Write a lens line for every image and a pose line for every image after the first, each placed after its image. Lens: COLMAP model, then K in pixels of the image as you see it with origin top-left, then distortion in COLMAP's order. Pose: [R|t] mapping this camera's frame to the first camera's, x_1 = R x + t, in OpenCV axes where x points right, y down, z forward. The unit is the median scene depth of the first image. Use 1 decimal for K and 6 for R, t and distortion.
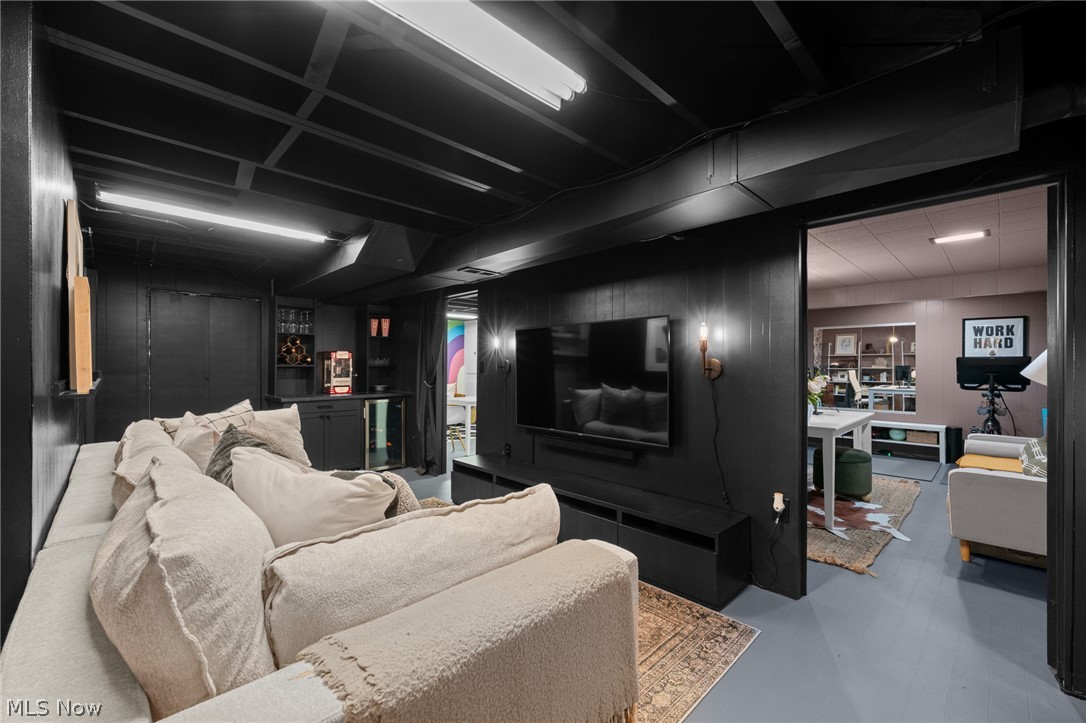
lens RADIAL K [[442.2, 0, 542.8], [0, 442.2, 363.0], [0, 0, 1]] dist [-0.002718, -0.000445]
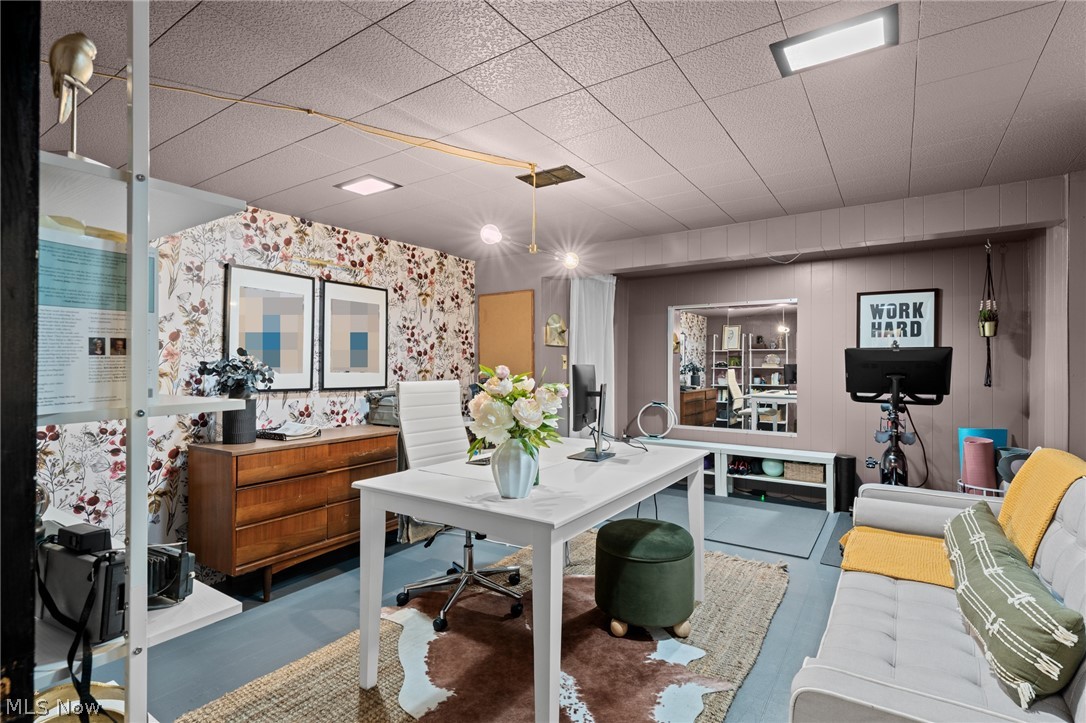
lens RADIAL K [[530.8, 0, 537.8], [0, 530.8, 364.6], [0, 0, 1]] dist [-0.003952, -0.000666]
pose [[0.978581, 0.000082, 0.205864, 0.327164], [-0.001086, 0.999988, 0.004763, 0.005083], [-0.205861, -0.004884, 0.978569, 0.327676]]
